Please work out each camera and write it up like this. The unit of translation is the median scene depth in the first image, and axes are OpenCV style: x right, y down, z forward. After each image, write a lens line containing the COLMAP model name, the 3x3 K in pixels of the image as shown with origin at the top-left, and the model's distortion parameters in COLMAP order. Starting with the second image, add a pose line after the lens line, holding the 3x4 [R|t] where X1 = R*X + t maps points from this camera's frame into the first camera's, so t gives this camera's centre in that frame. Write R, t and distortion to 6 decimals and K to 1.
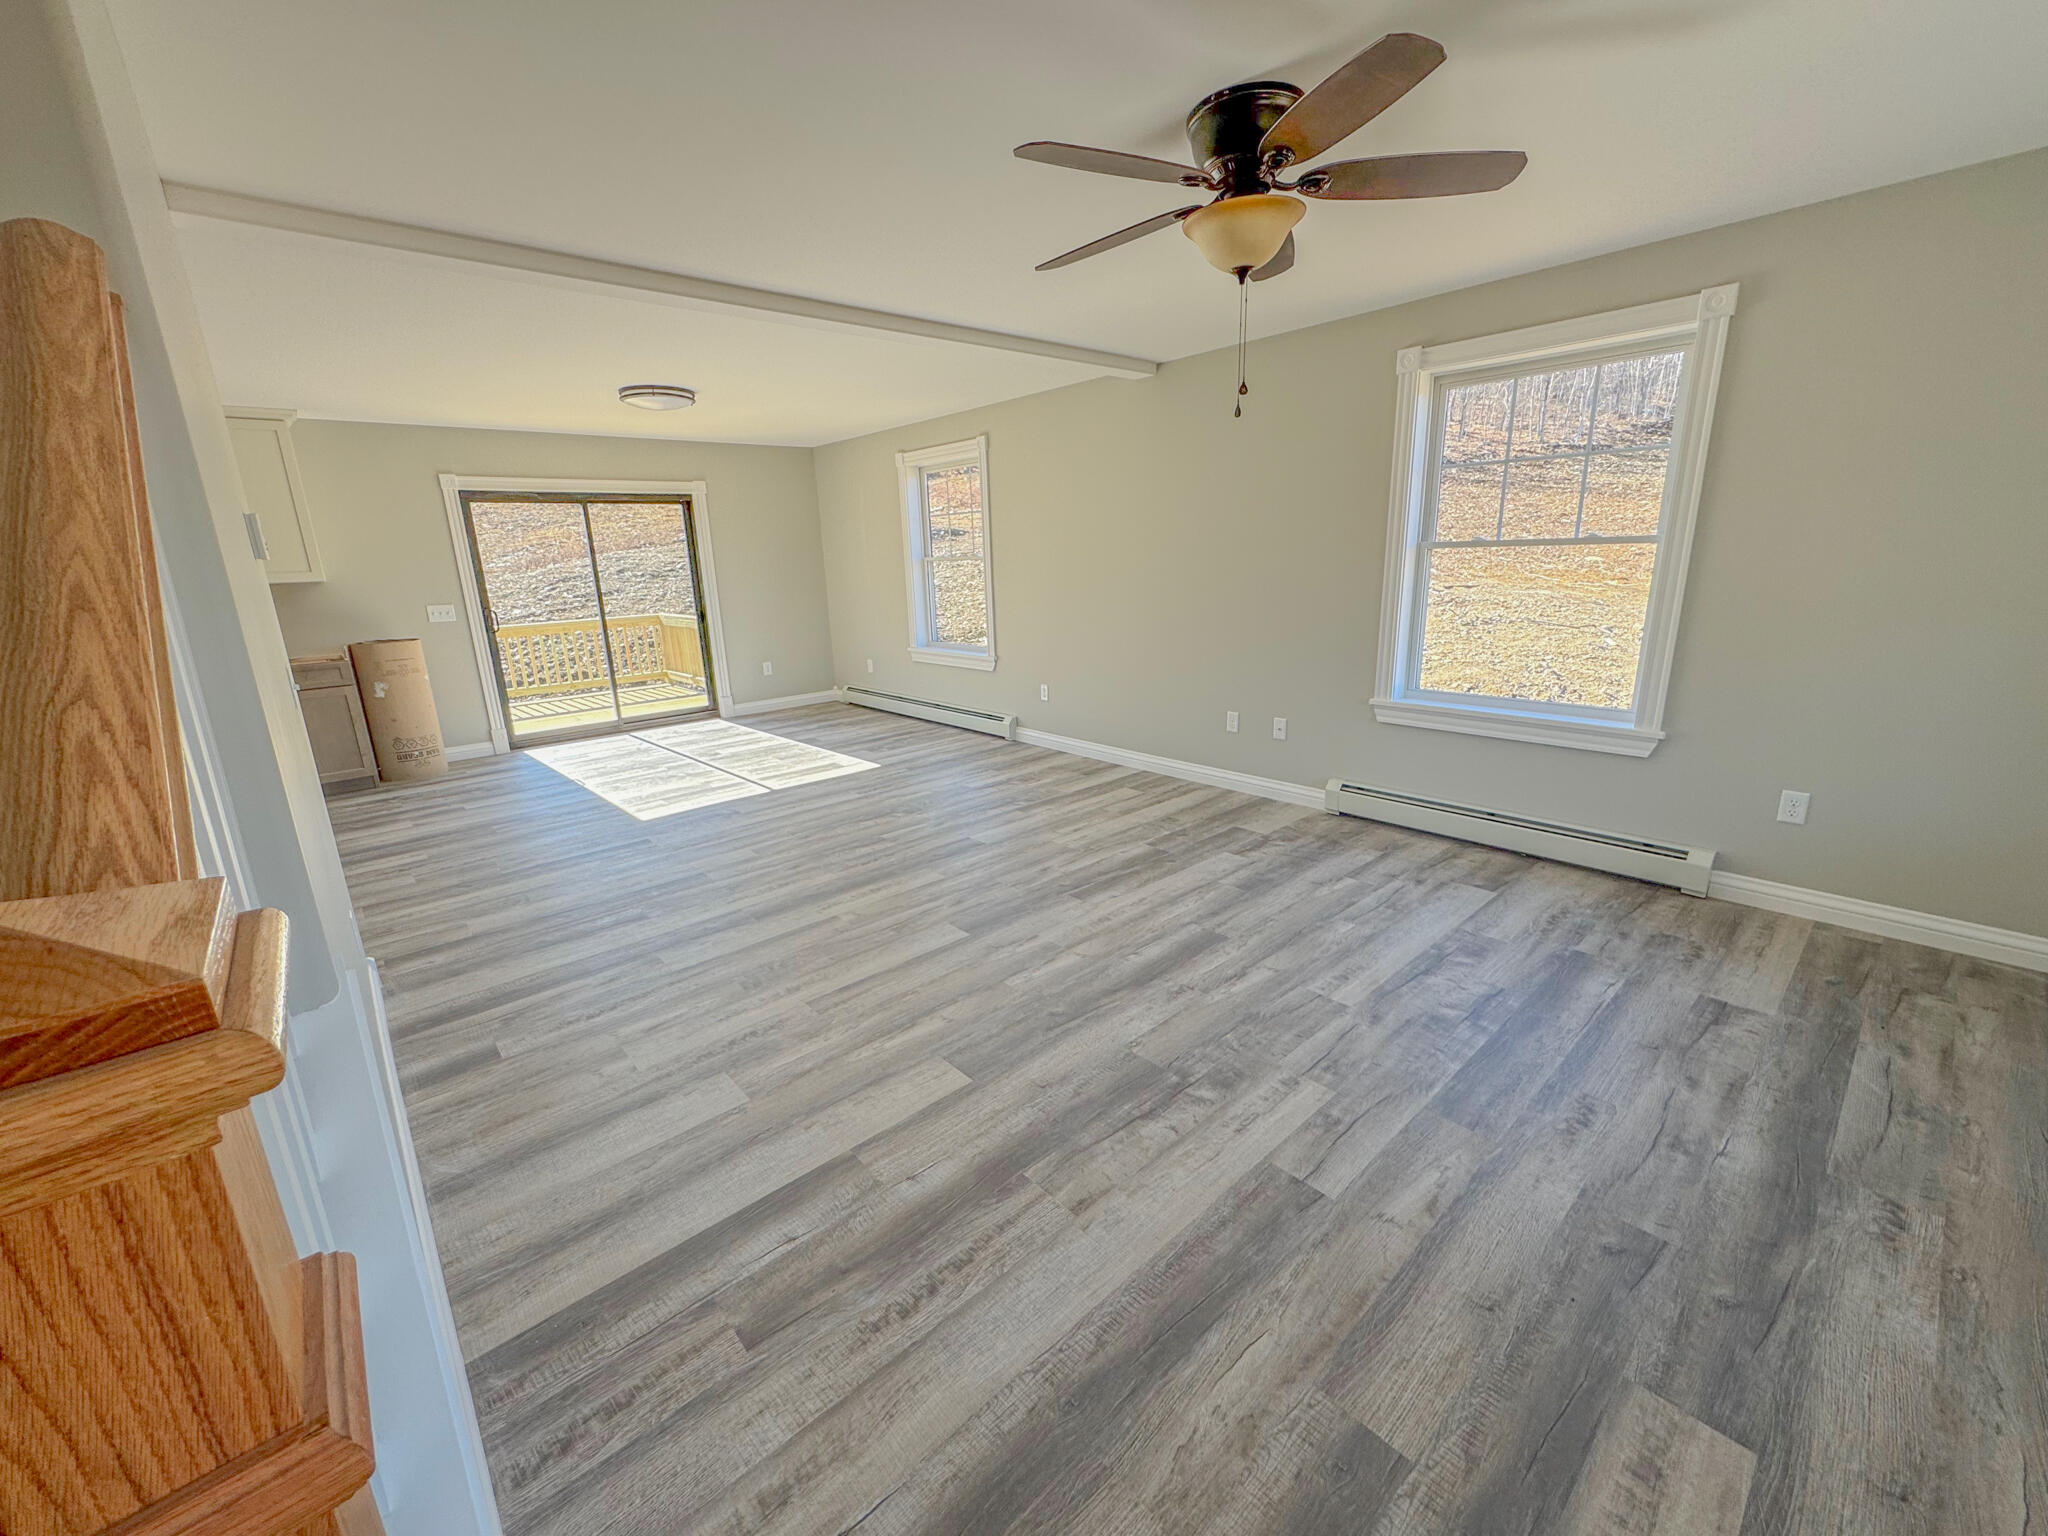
lens RADIAL K [[815.2, 0, 1018.8], [0, 815.2, 758.5], [0, 0, 1]] dist [-0.002945, 0.000379]
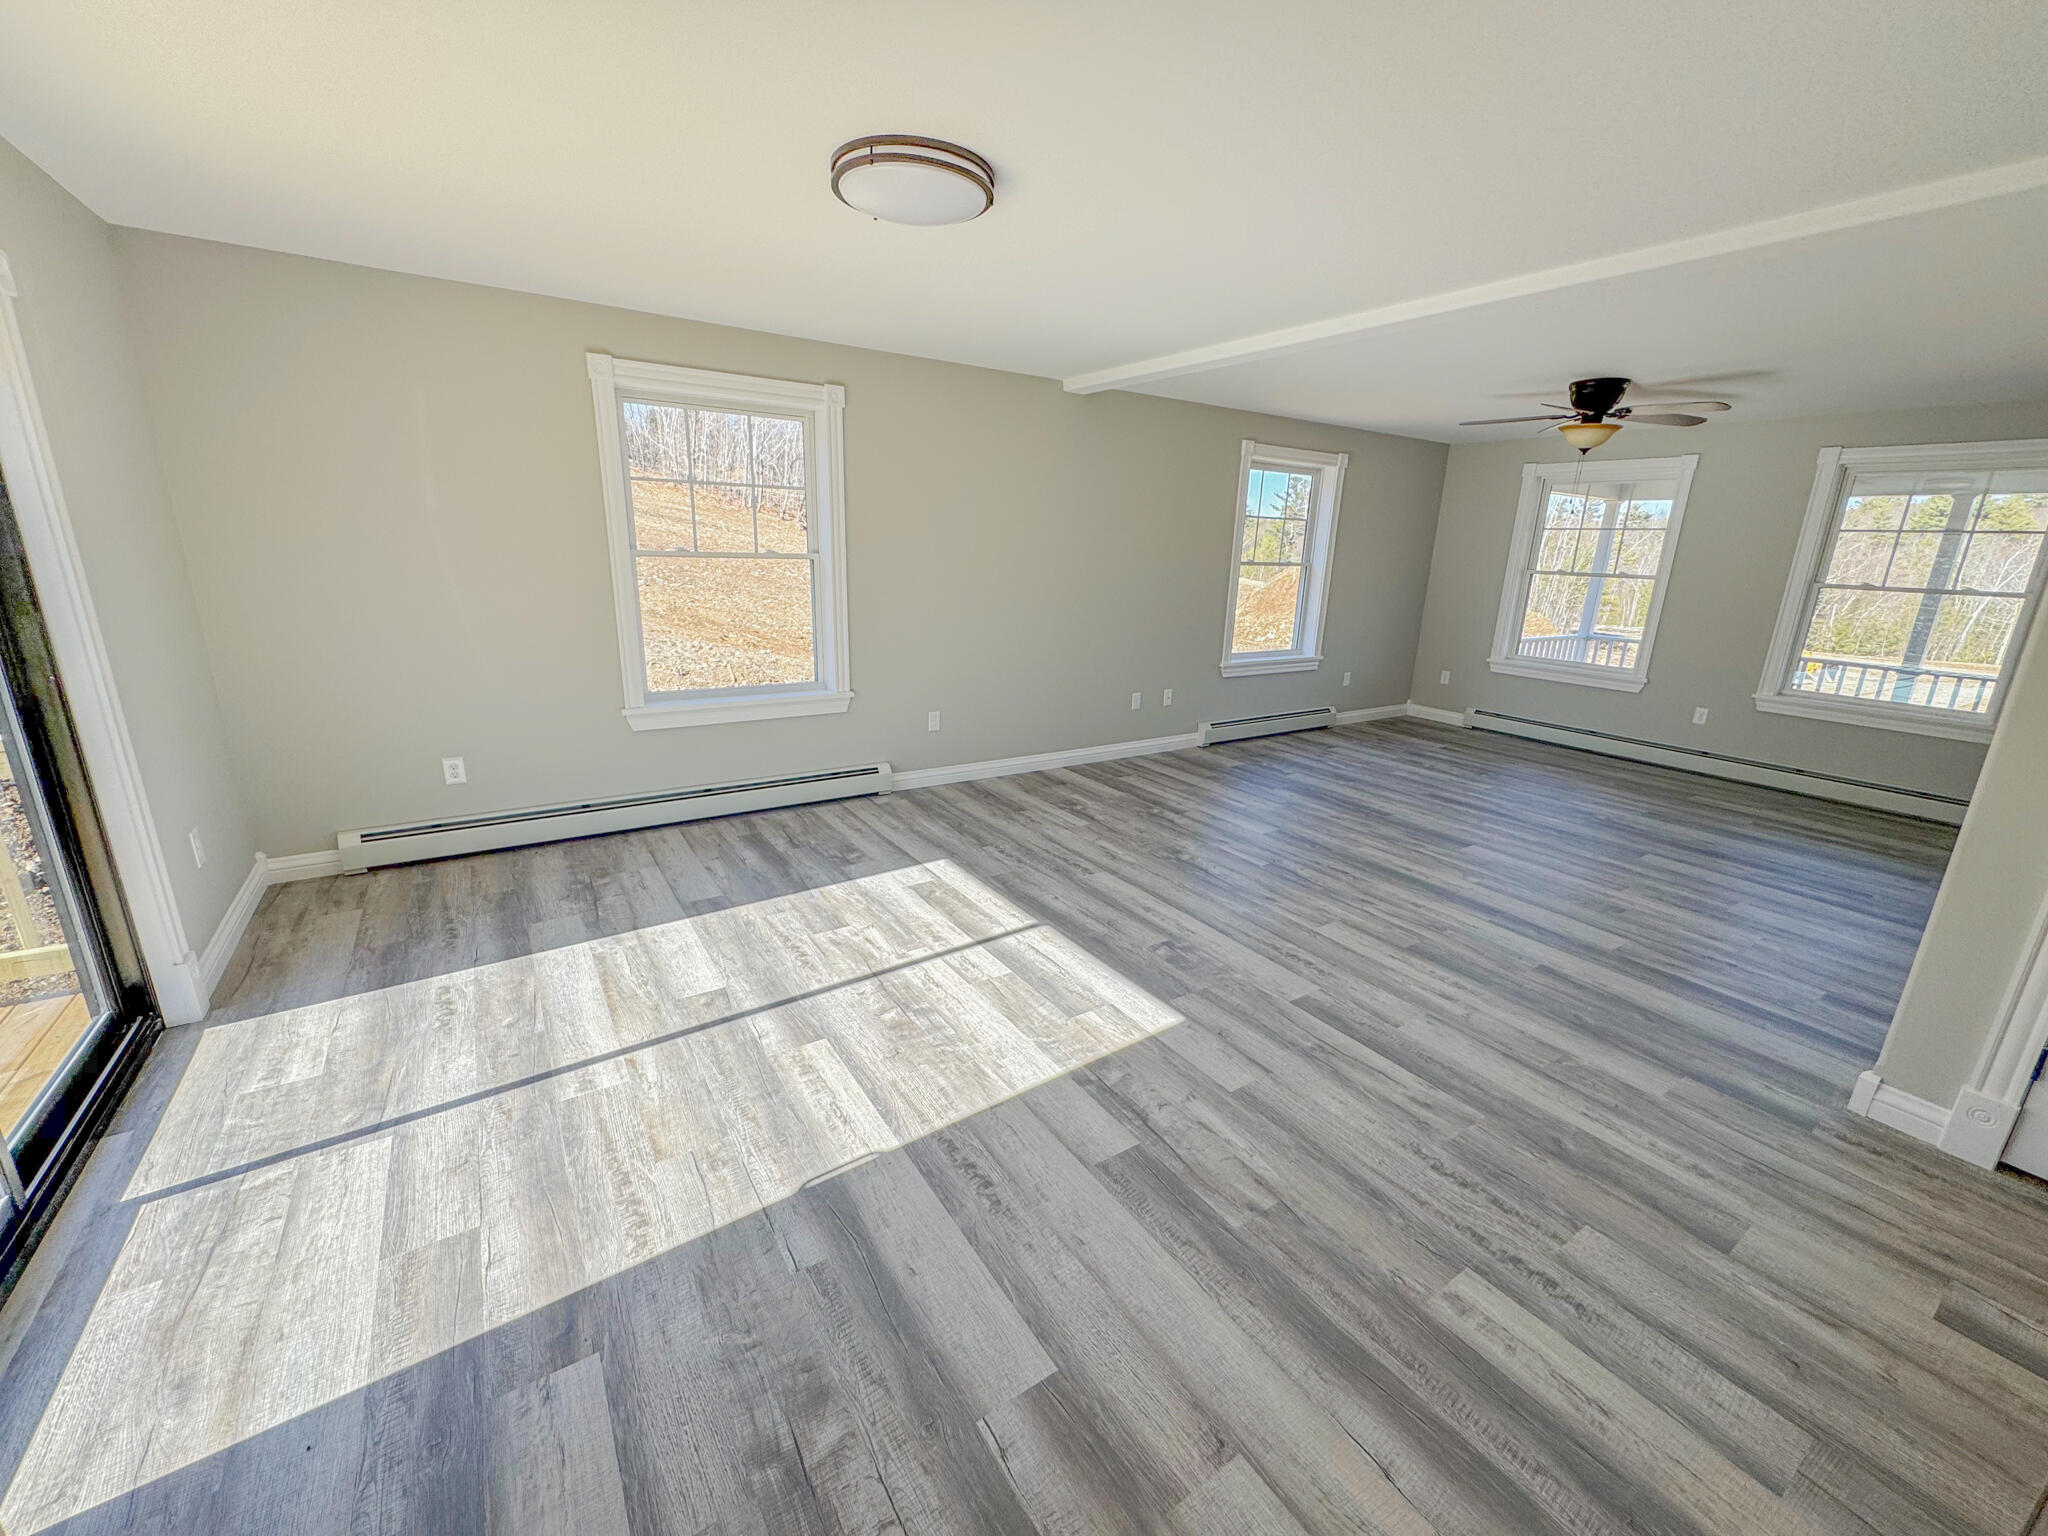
lens RADIAL K [[815.2, 0, 1006.5], [0, 815.2, 763.8], [0, 0, 1]] dist [-0.002945, 0.000379]
pose [[0.144920, -0.227321, 0.962976, -1.566194], [0.206084, 0.958841, 0.195330, -0.377050], [-0.967743, 0.170147, 0.185803, 1.556945]]
